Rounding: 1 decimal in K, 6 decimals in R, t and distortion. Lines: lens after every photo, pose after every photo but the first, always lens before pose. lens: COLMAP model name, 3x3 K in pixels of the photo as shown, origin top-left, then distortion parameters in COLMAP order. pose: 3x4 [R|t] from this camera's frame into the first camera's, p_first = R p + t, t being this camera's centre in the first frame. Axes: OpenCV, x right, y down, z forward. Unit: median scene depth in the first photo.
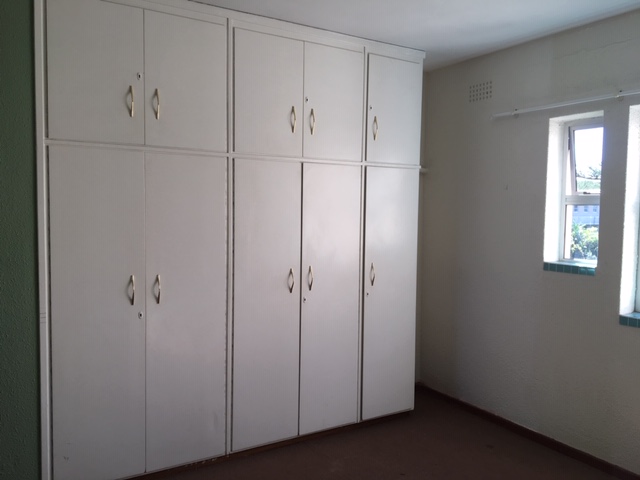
lens RADIAL K [[540.9, 0, 320.0], [0, 540.9, 240.0], [0, 0, 1]] dist [0.109819, -0.160061]
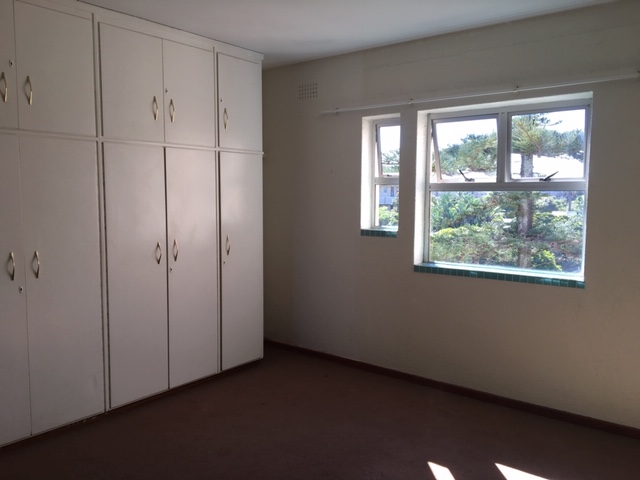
lens RADIAL K [[540.9, 0, 320.0], [0, 540.9, 240.0], [0, 0, 1]] dist [0.109819, -0.160061]
pose [[0.940310, -0.040897, 0.337852, -0.117784], [0.030286, 0.998870, 0.036621, 0.016656], [-0.338968, -0.024203, 0.940487, -0.171213]]
